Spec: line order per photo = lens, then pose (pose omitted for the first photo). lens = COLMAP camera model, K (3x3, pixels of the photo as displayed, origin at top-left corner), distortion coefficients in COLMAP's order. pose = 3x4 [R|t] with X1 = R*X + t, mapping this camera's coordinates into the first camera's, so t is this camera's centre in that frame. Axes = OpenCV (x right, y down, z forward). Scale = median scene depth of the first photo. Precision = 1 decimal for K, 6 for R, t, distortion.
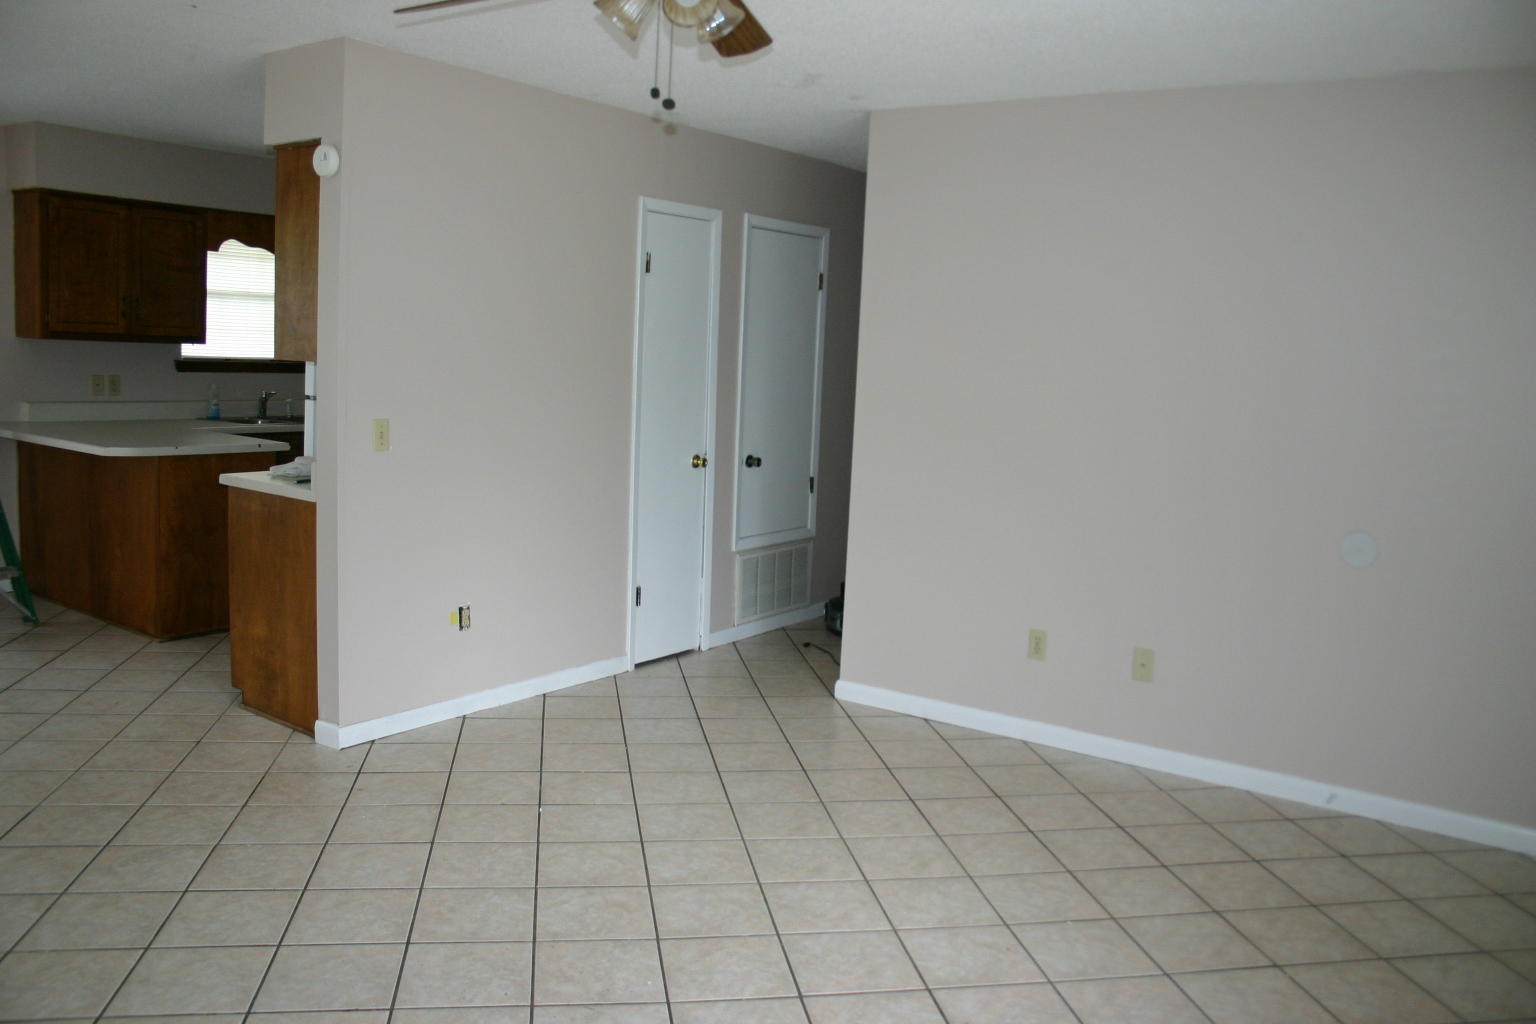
lens RADIAL K [[1230.1, 0, 749.0], [0, 1230.1, 506.6], [0, 0, 1]] dist [-0.149553, 0.143493]
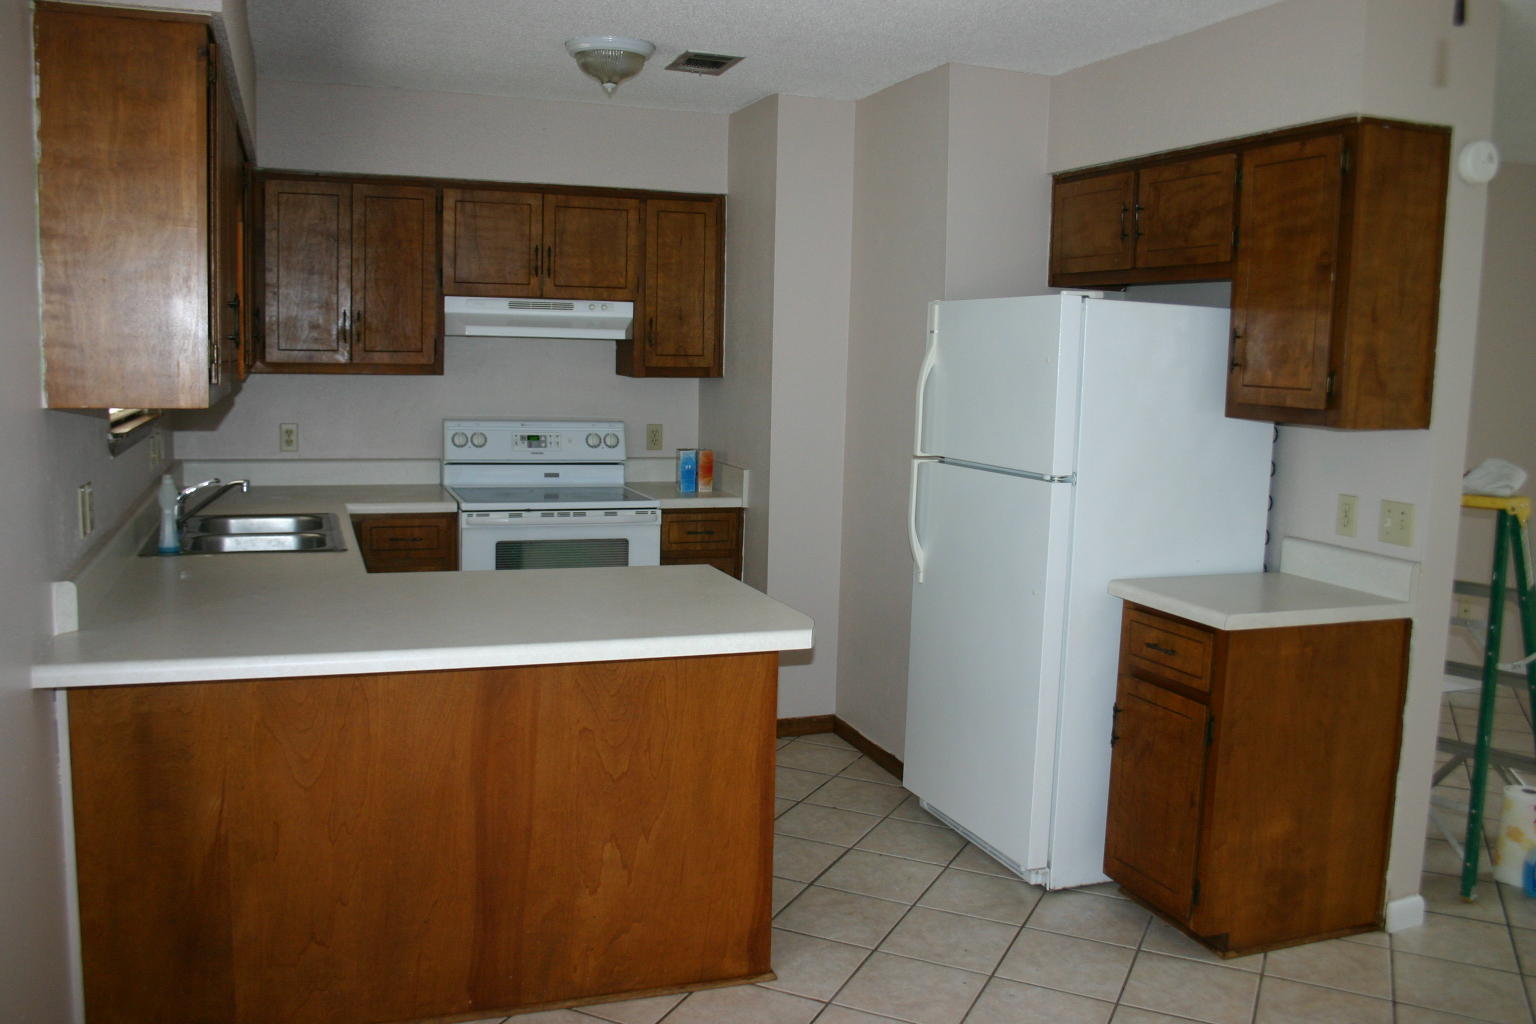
lens RADIAL K [[1297.3, 0, 768.0], [0, 1297.3, 512.0], [0, 0, 1]] dist [-0.137022, 0.081819]
pose [[0.555161, -0.135568, 0.820620, -0.811536], [0.107526, 0.990046, 0.090814, -0.121678], [-0.824763, 0.037822, 0.564212, 0.598687]]
